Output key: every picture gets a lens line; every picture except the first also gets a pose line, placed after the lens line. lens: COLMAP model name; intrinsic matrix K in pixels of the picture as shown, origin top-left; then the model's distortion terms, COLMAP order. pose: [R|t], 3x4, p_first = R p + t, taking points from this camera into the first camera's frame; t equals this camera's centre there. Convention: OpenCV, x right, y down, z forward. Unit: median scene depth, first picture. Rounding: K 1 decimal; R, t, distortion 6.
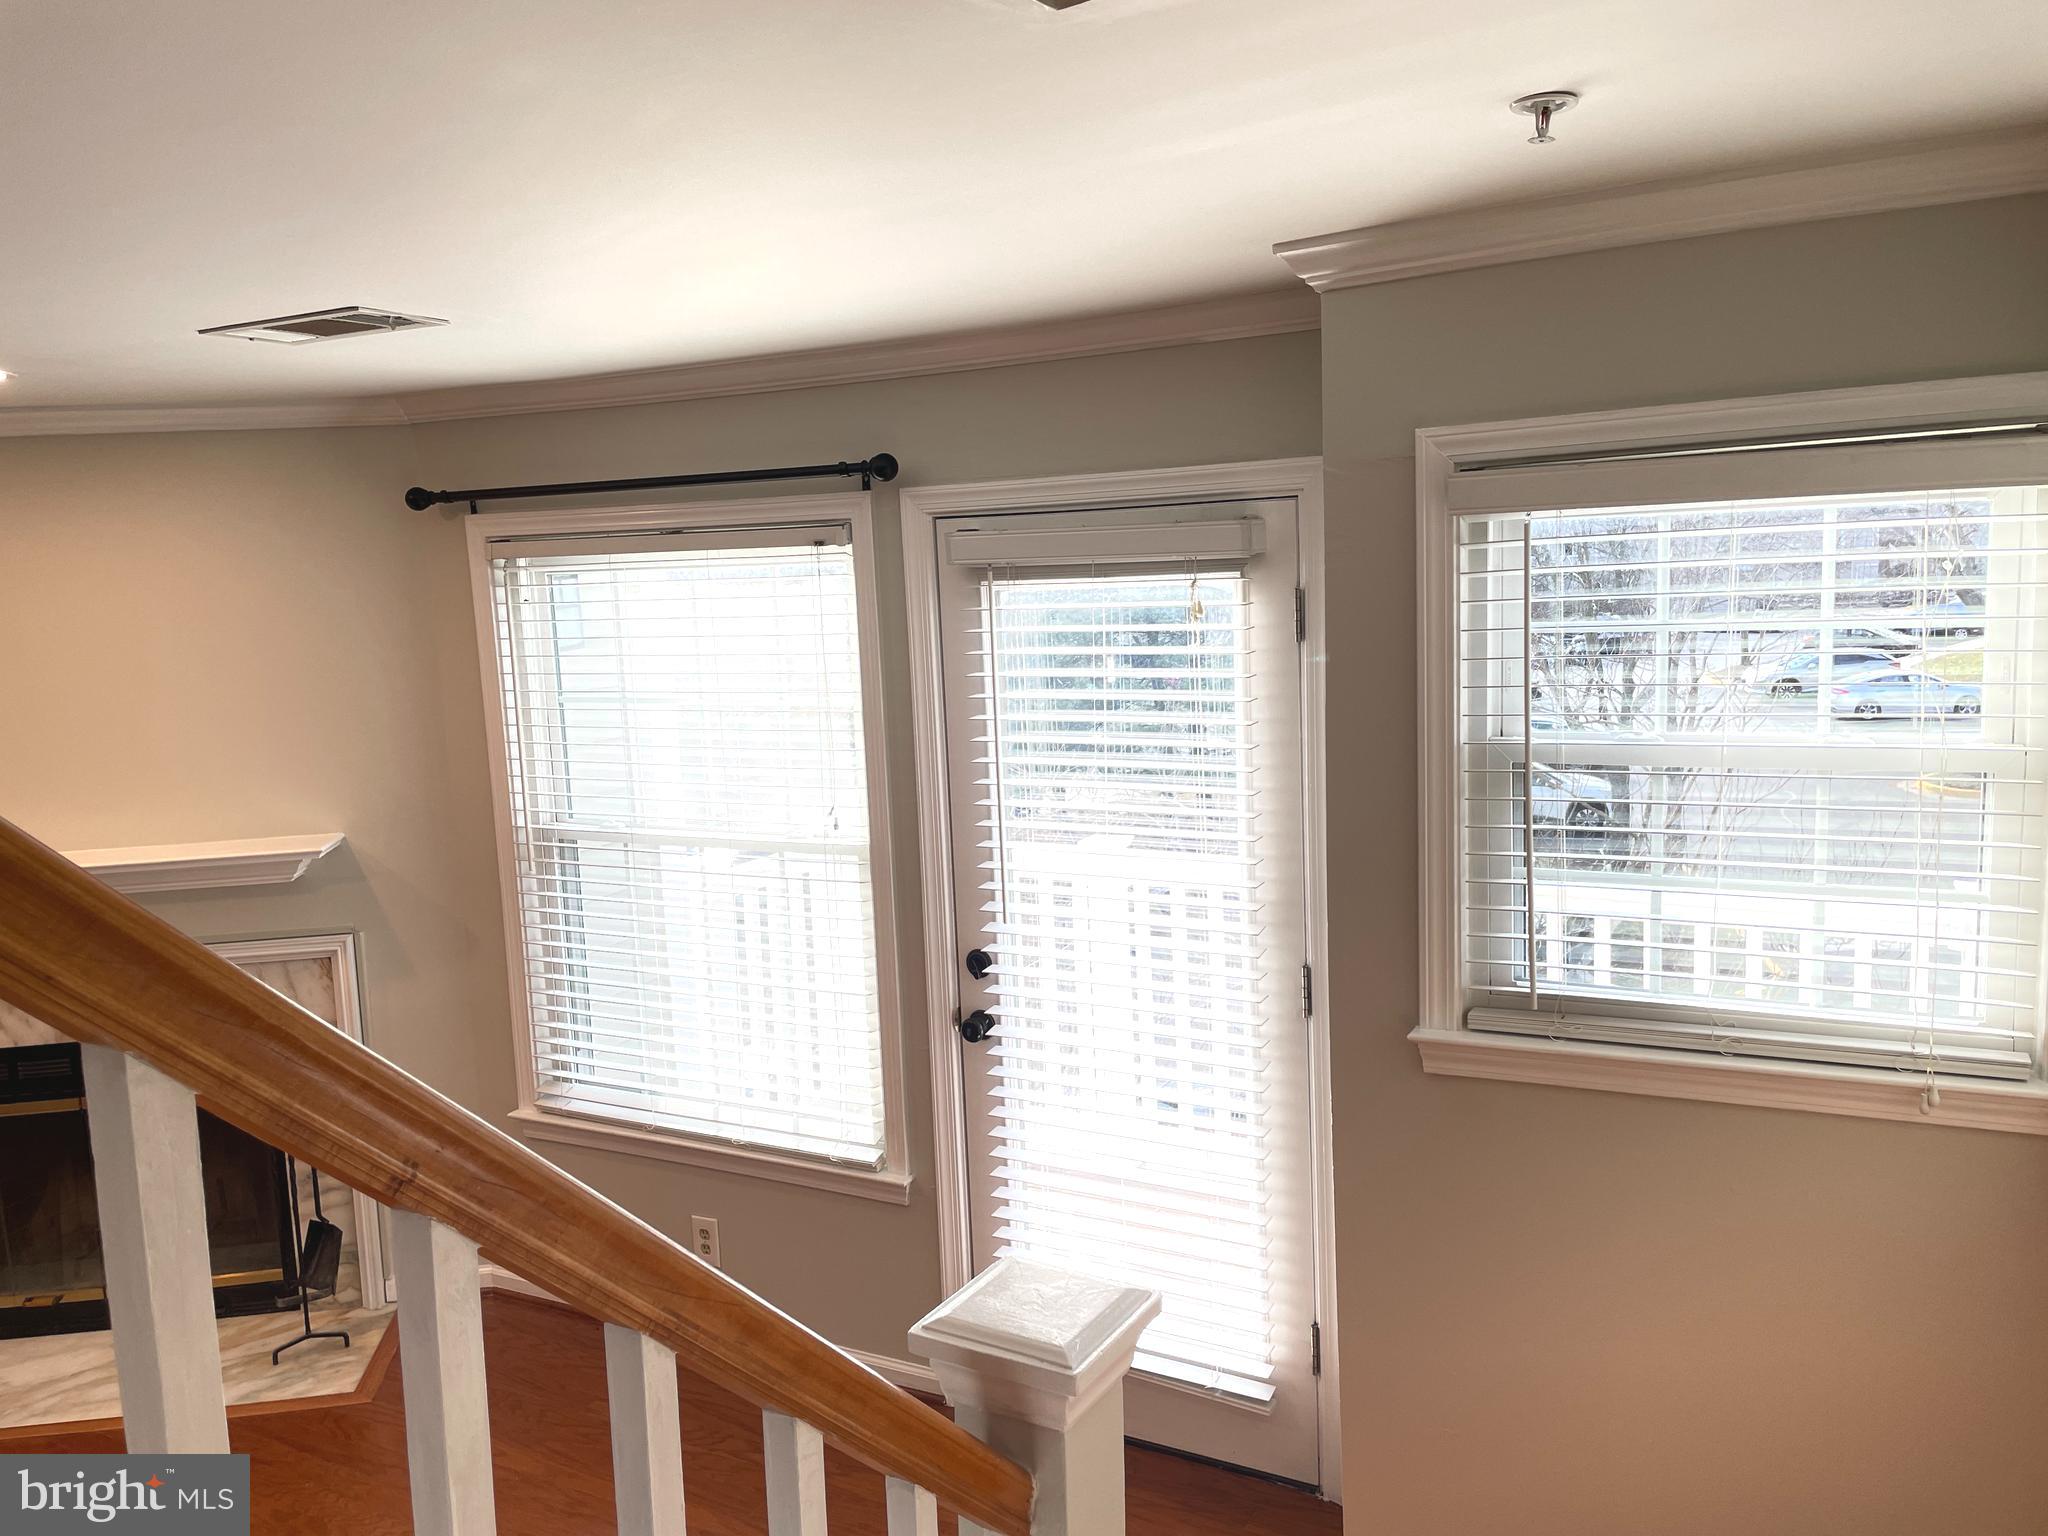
lens RADIAL K [[1572.6, 0, 1031.0], [0, 1572.6, 770.0], [0, 0, 1]] dist [0.090959, -0.041281]
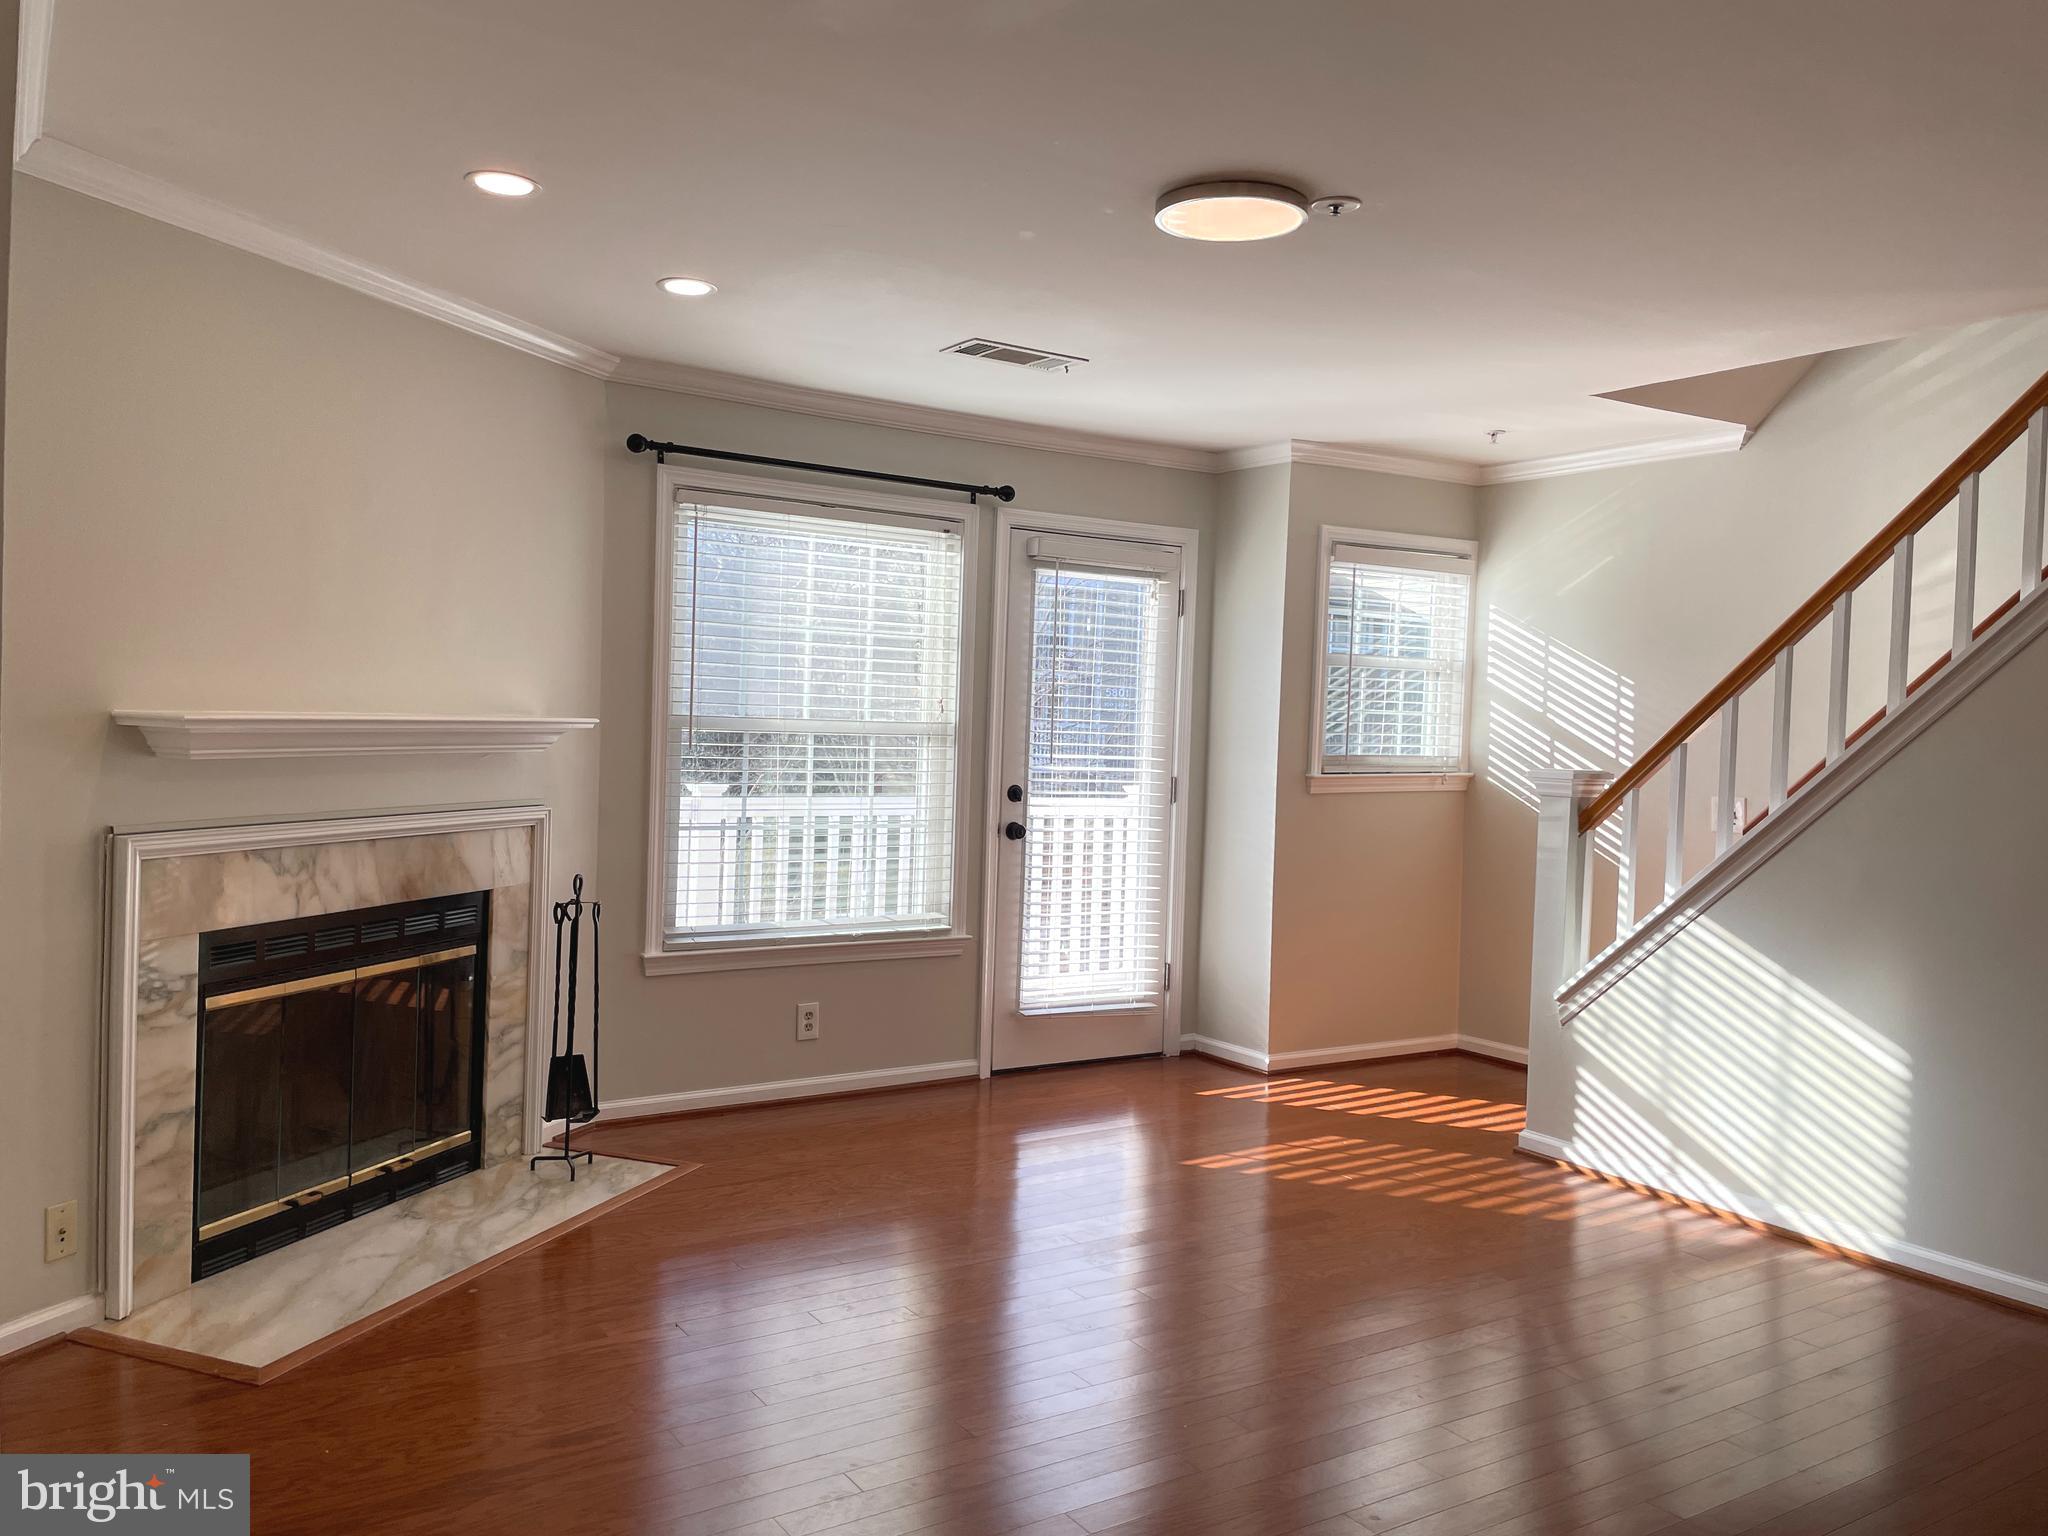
lens RADIAL K [[1572.6, 0, 1035.4], [0, 1572.6, 765.5], [0, 0, 1]] dist [0.090959, -0.041281]
pose [[0.462976, 0.029324, 0.885886, -1.501888], [0.069692, 0.995154, -0.069363, 0.210510], [-0.883627, 0.093853, 0.458689, 0.211412]]
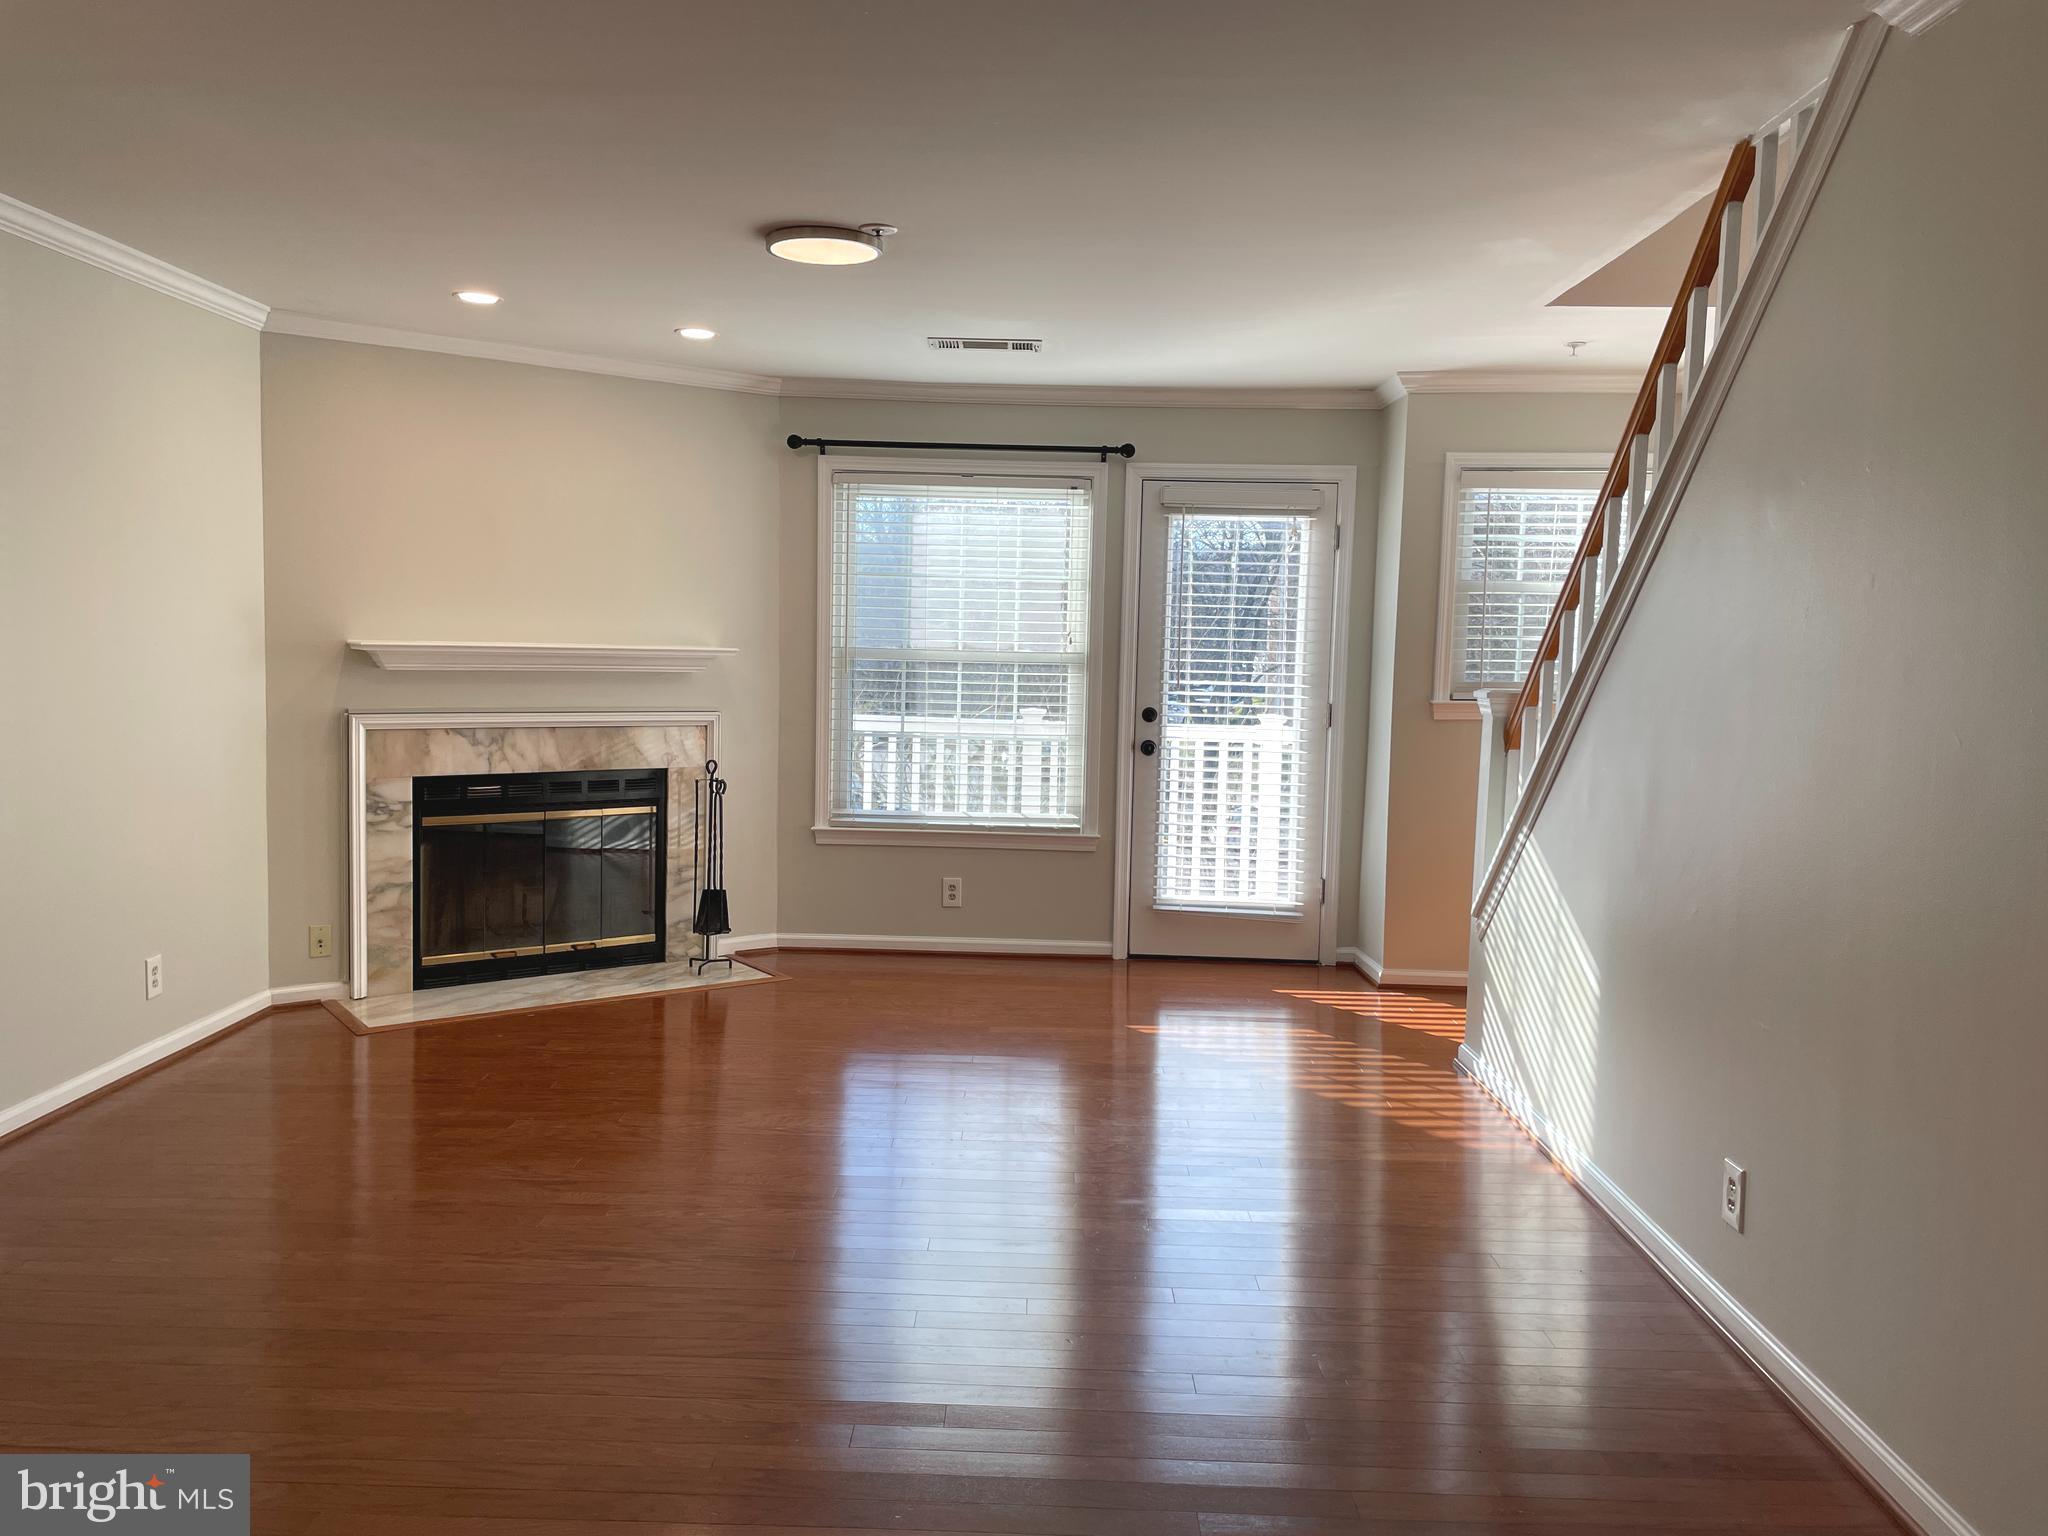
lens RADIAL K [[1572.6, 0, 1043.7], [0, 1572.6, 766.4], [0, 0, 1]] dist [0.090959, -0.041281]
pose [[0.881749, 0.026962, 0.470948, -1.040621], [0.004624, 0.997823, -0.065783, 0.309762], [-0.471697, 0.060182, 0.879705, -0.609977]]
